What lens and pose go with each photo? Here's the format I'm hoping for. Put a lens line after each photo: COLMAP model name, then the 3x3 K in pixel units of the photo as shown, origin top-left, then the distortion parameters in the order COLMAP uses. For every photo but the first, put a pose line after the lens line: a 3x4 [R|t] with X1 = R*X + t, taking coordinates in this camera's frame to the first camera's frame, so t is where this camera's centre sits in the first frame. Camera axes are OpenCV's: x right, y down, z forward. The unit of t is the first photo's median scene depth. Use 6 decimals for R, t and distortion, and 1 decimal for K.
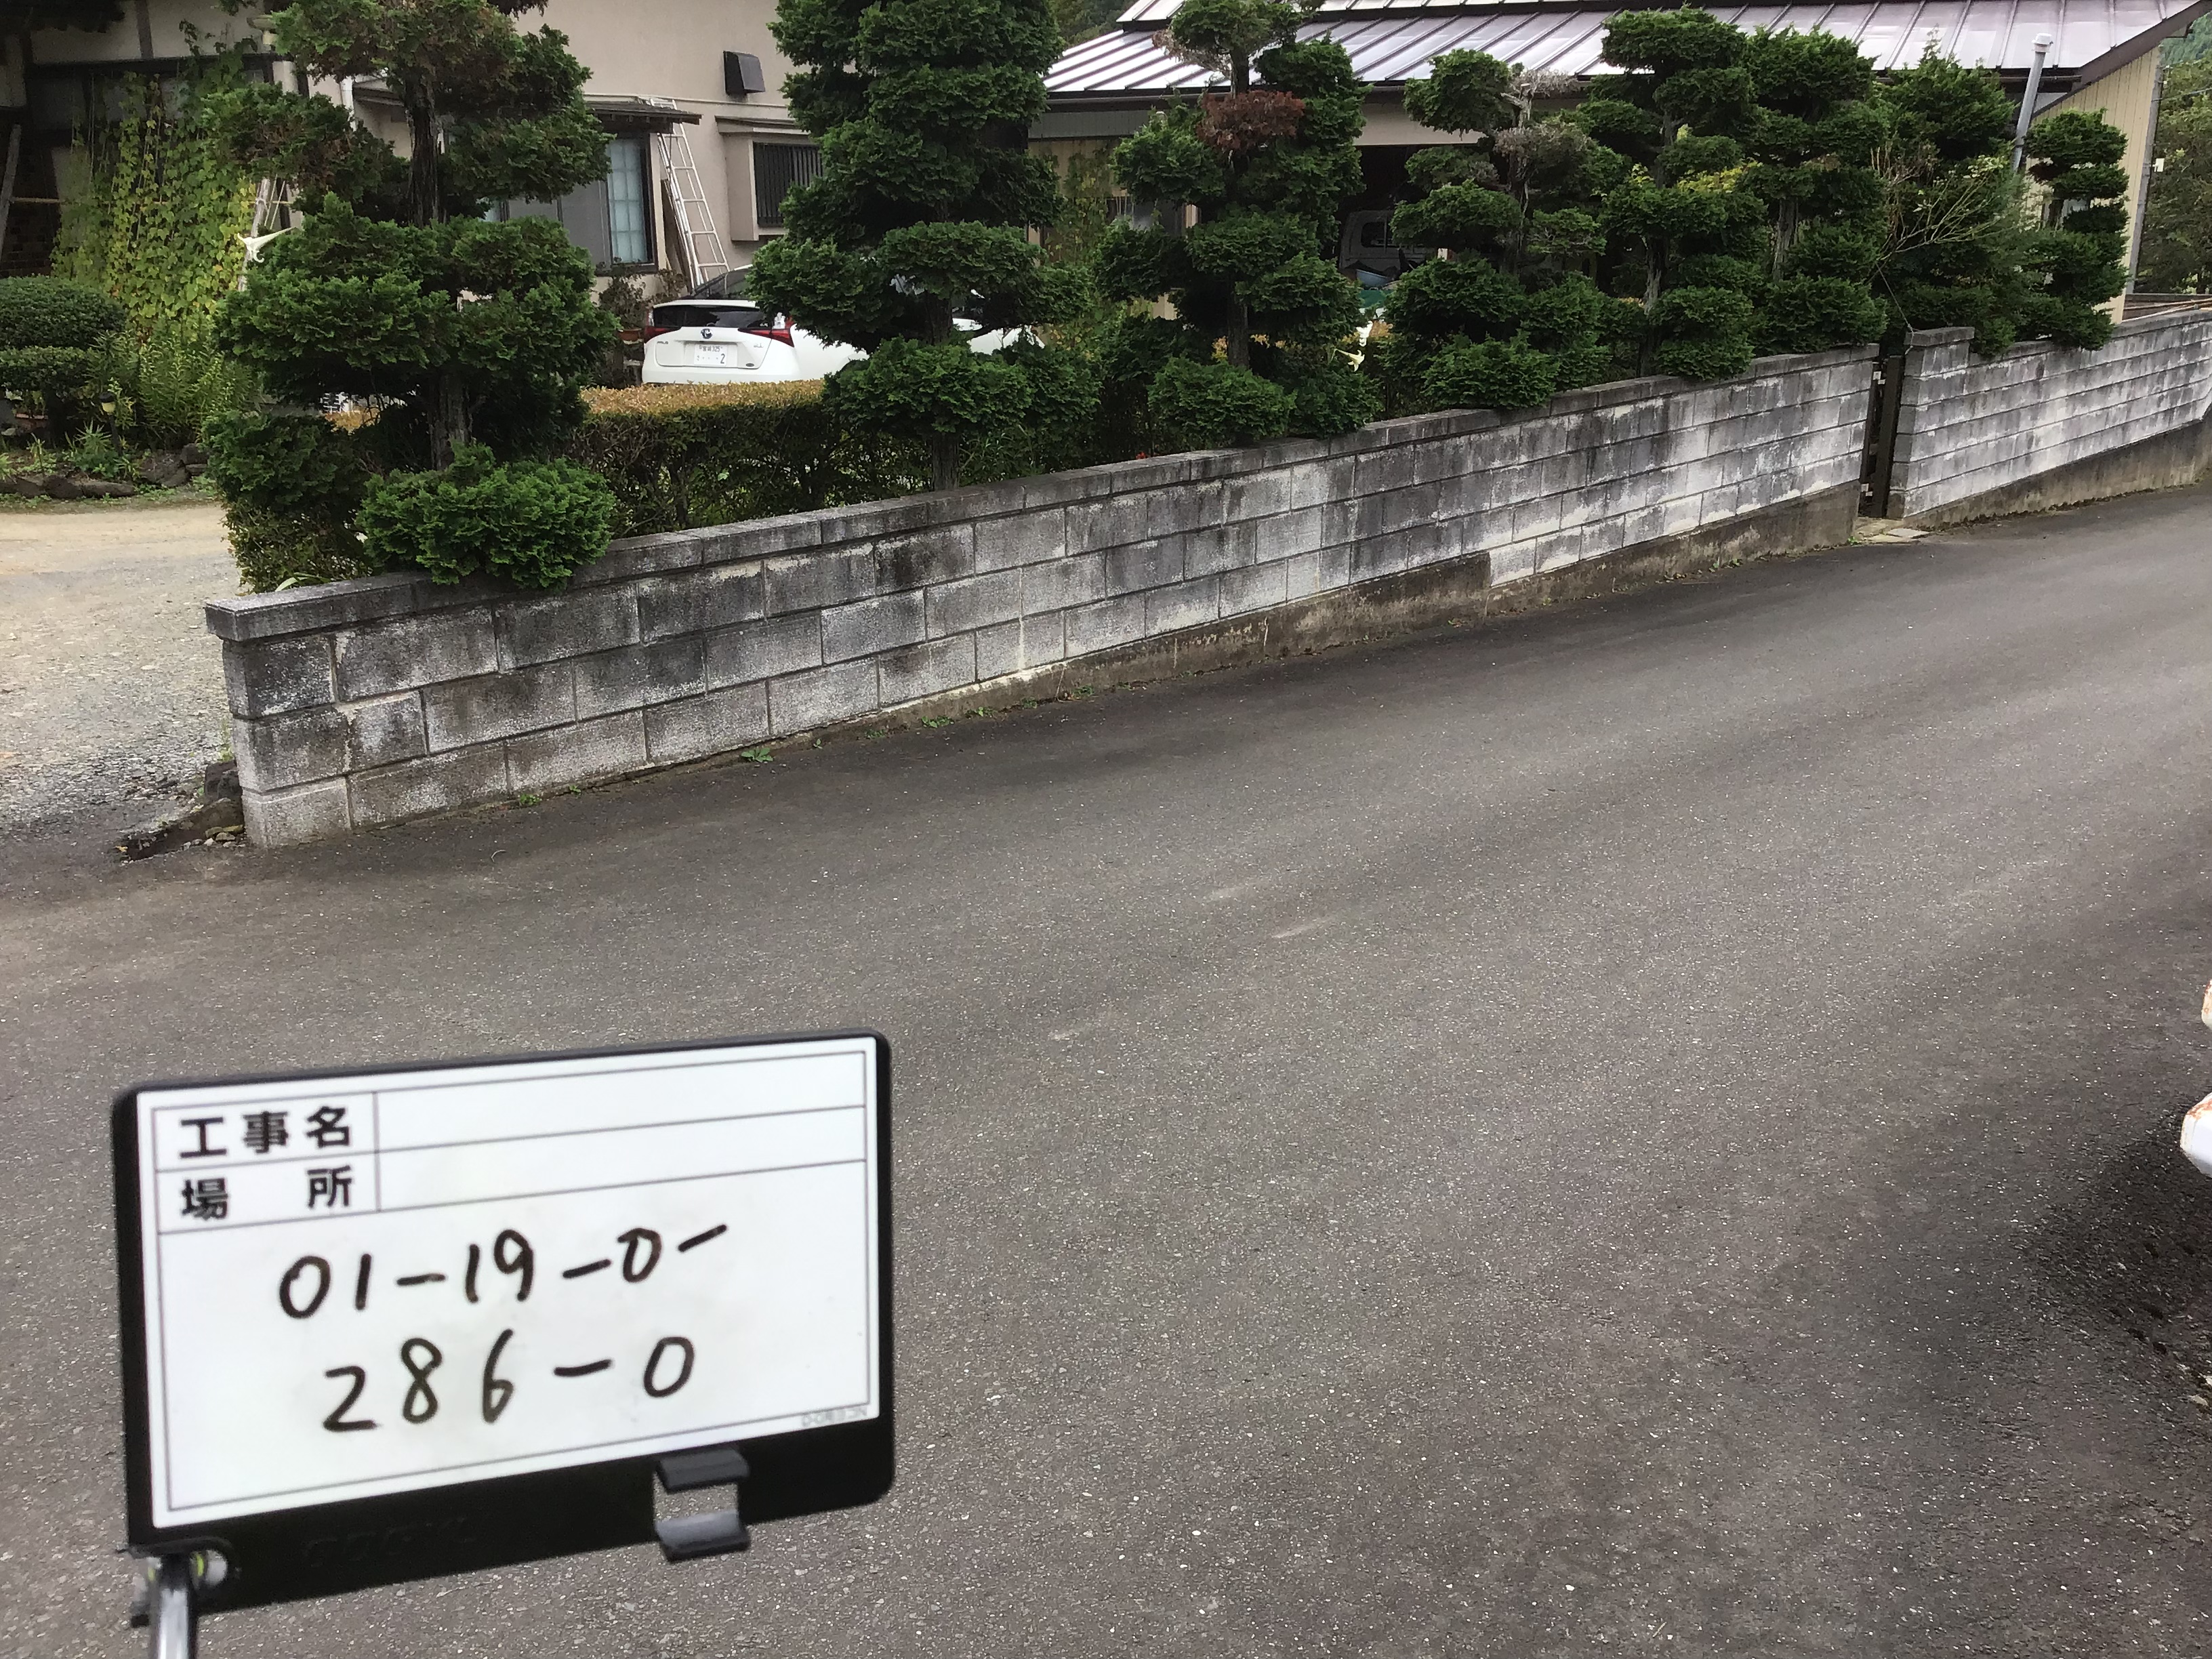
lens RADIAL K [[1978.5, 0, 1116.4], [0, 1978.5, 797.6], [0, 0, 1]] dist [0.145036, -0.286988]
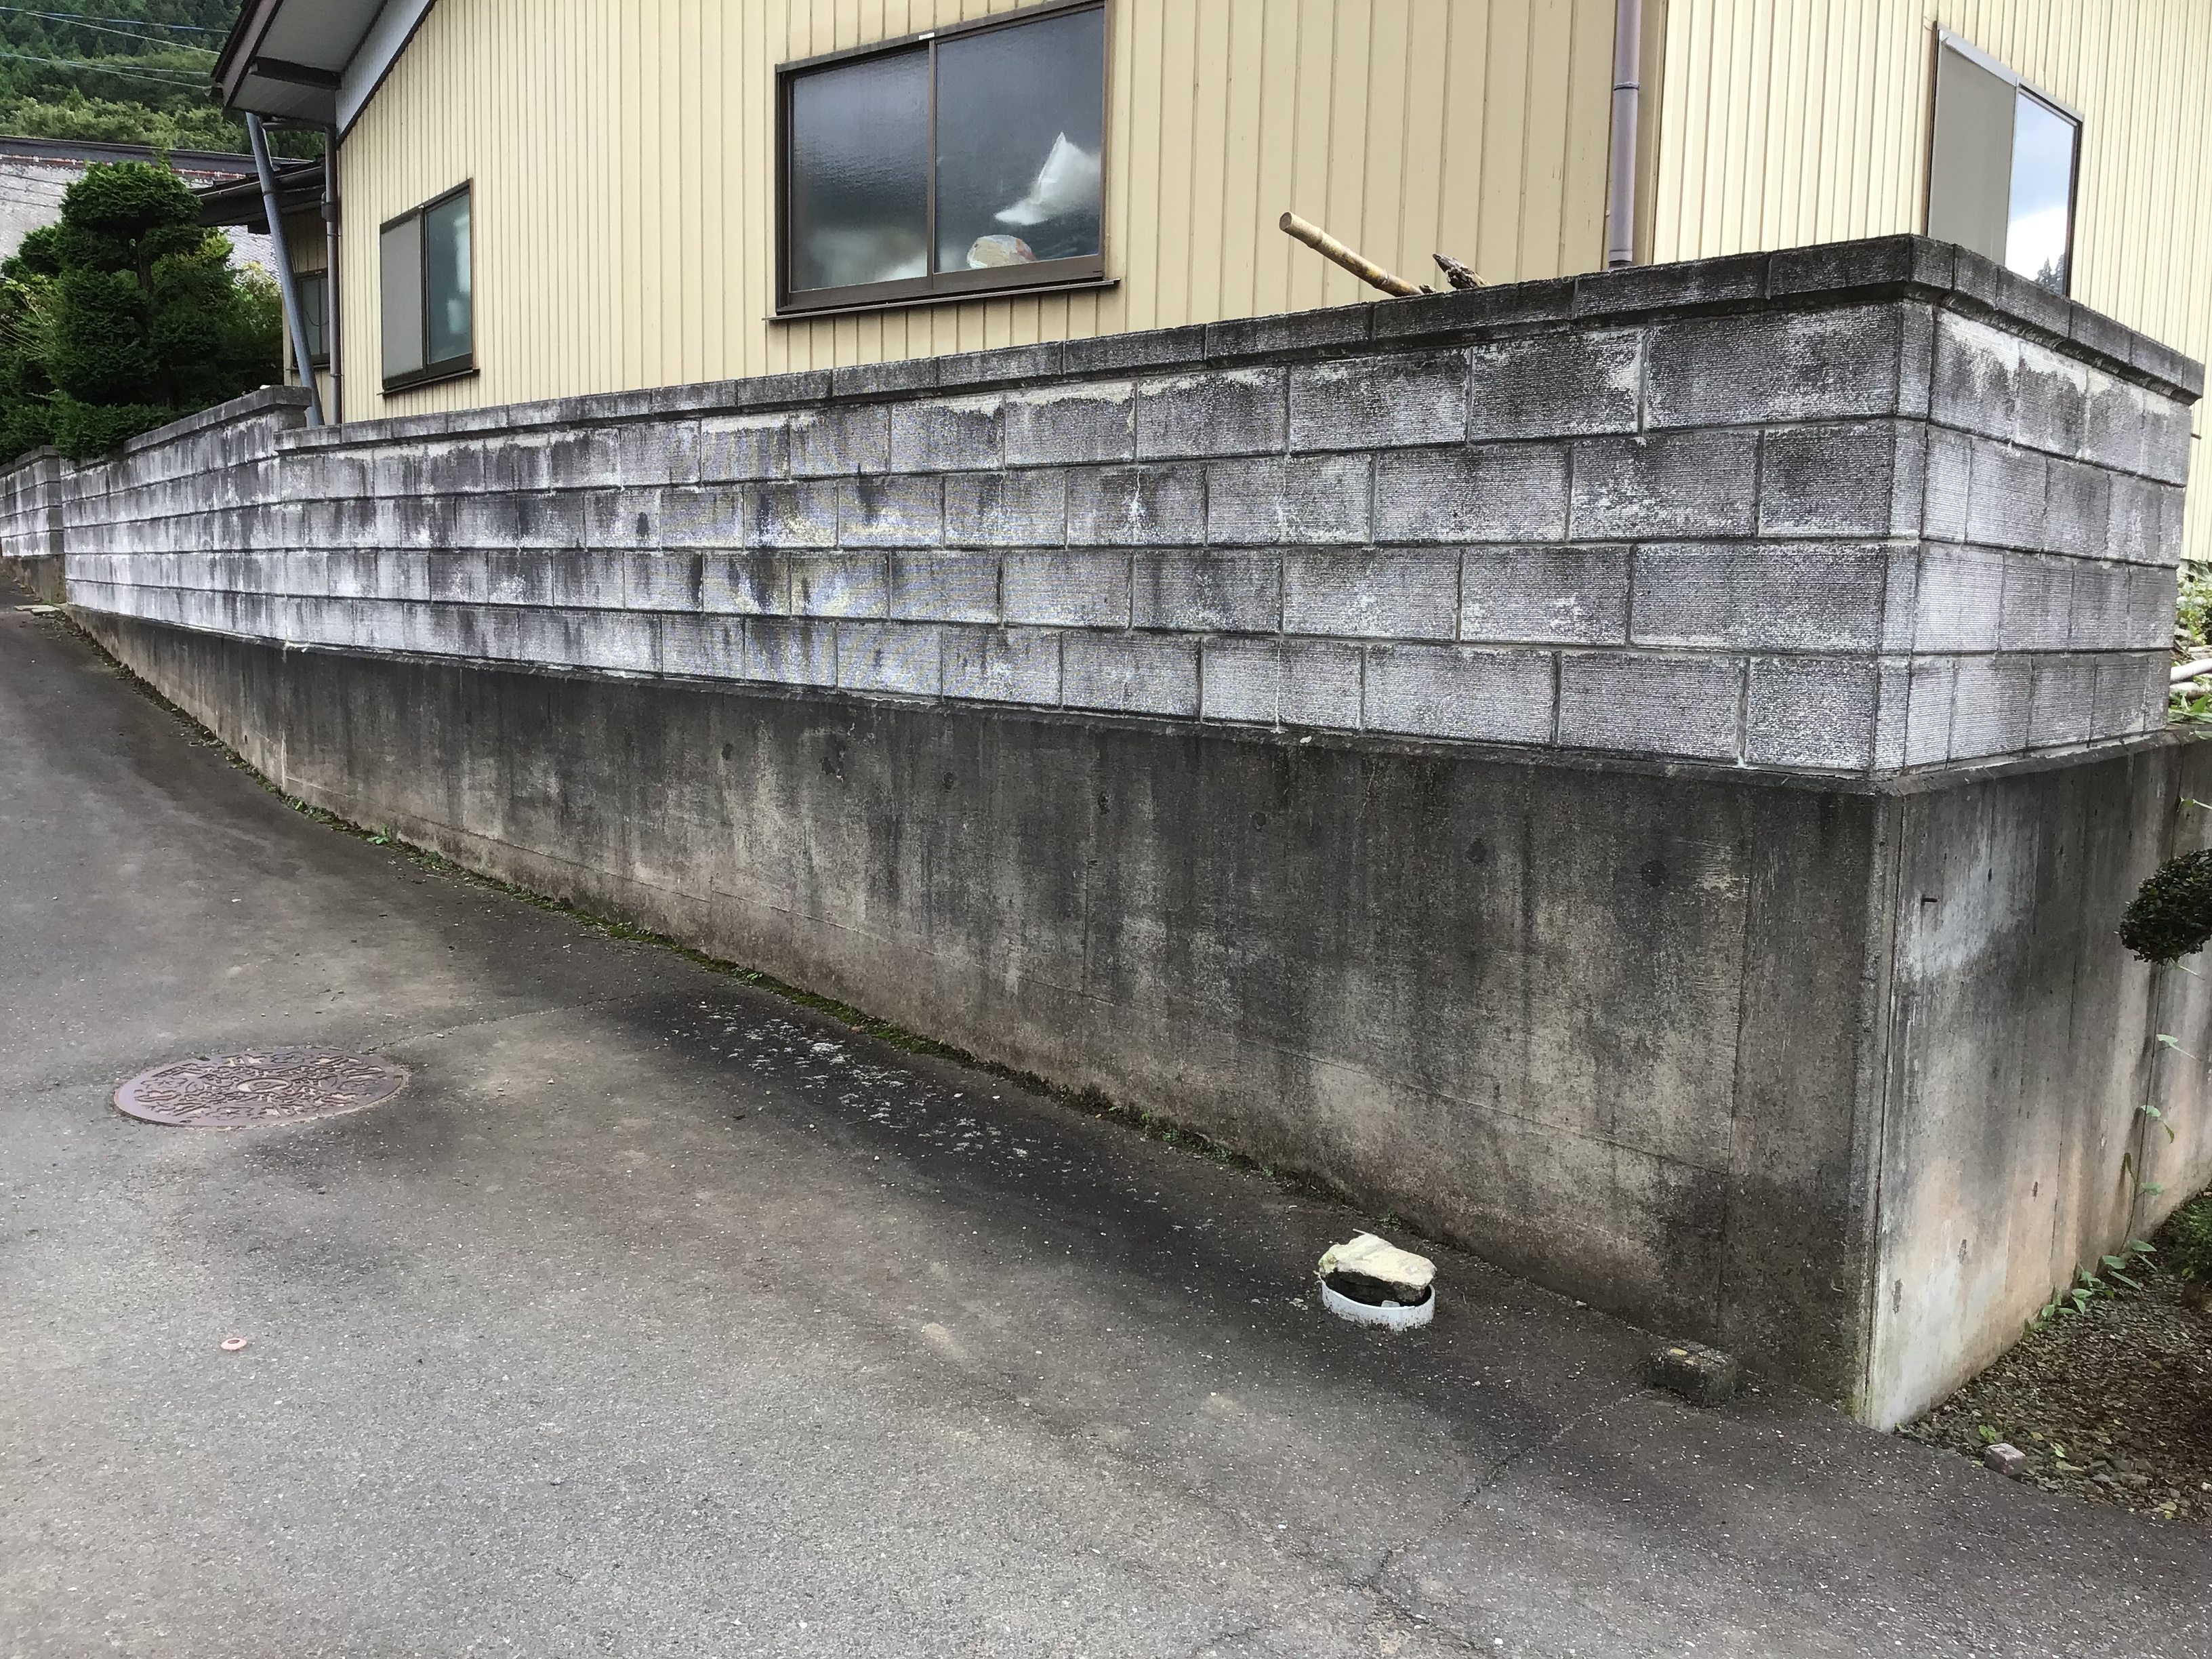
lens RADIAL K [[1978.5, 0, 1116.4], [0, 1978.5, 797.6], [0, 0, 1]] dist [0.145036, -0.286988]
pose [[-0.289282, 0.095380, -0.952480, 1.643100], [-0.297307, 0.936863, 0.184112, -0.528019], [0.909903, 0.336439, -0.242661, 2.335242]]
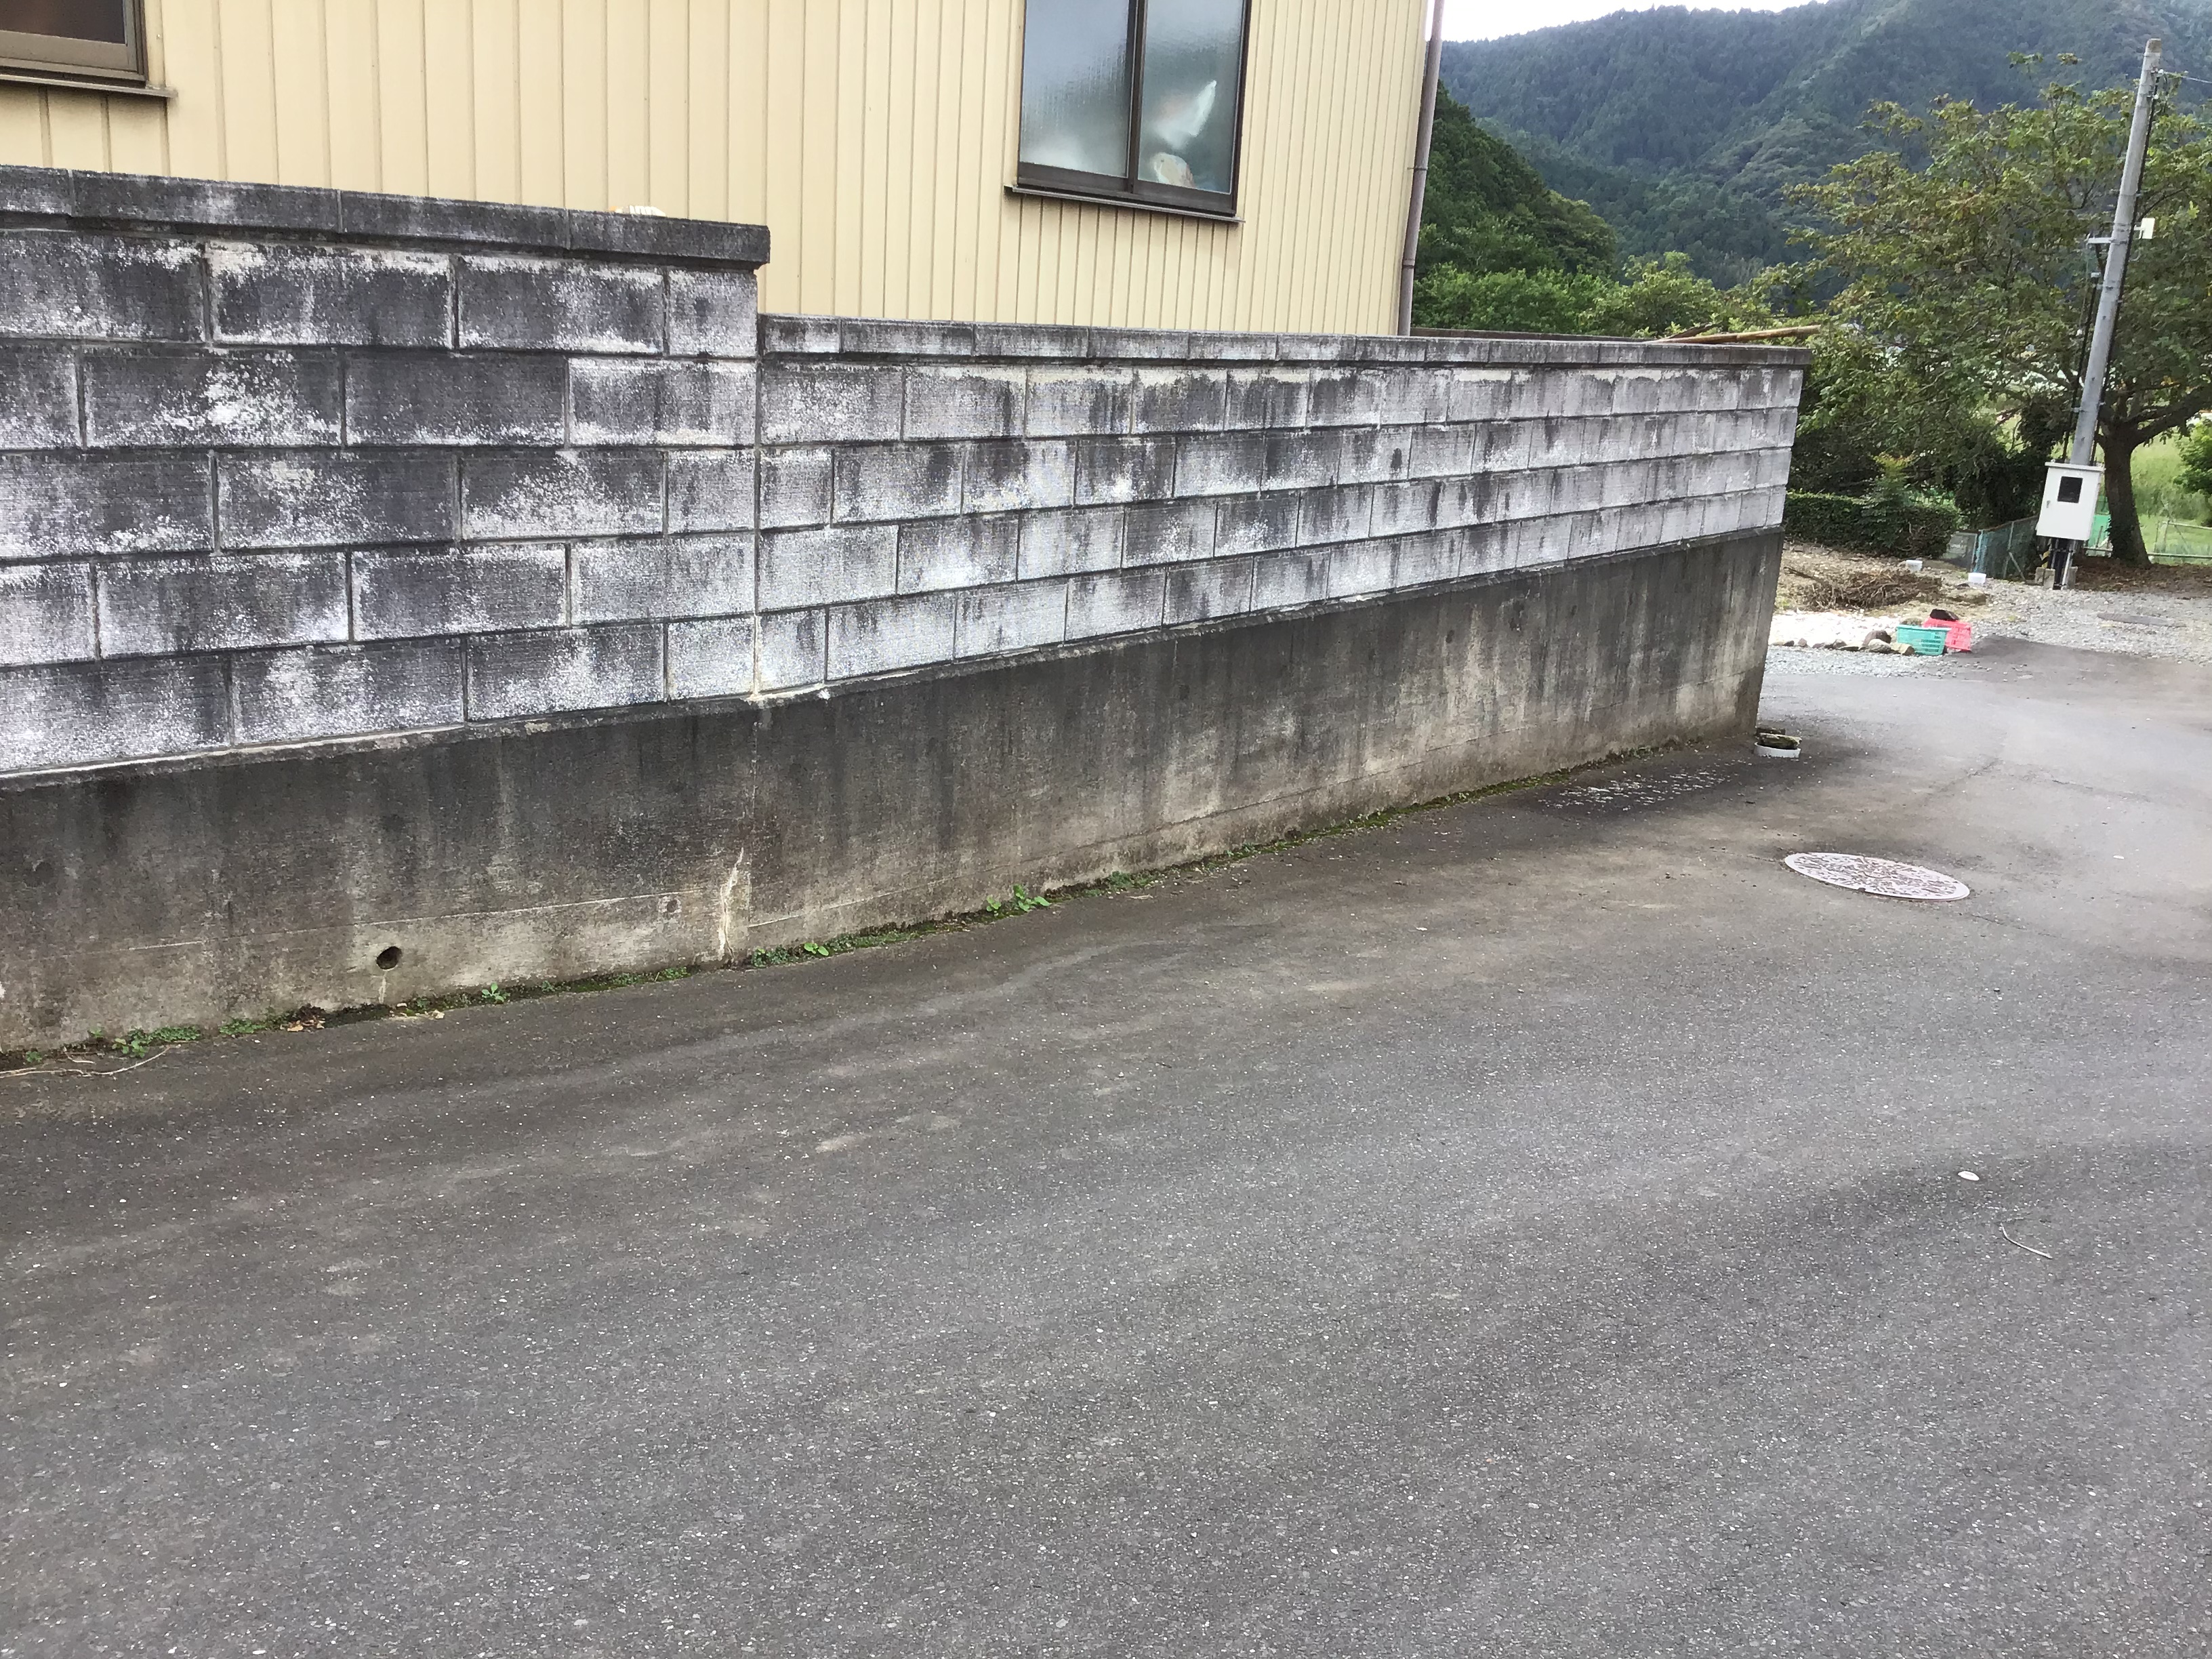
lens RADIAL K [[1978.5, 0, 1116.4], [0, 1978.5, 797.6], [0, 0, 1]] dist [0.145036, -0.286988]
pose [[0.991712, 0.085428, -0.095963, 1.110461], [-0.090217, 0.994826, -0.046715, -0.309868], [0.091476, 0.054985, 0.994288, 1.409667]]
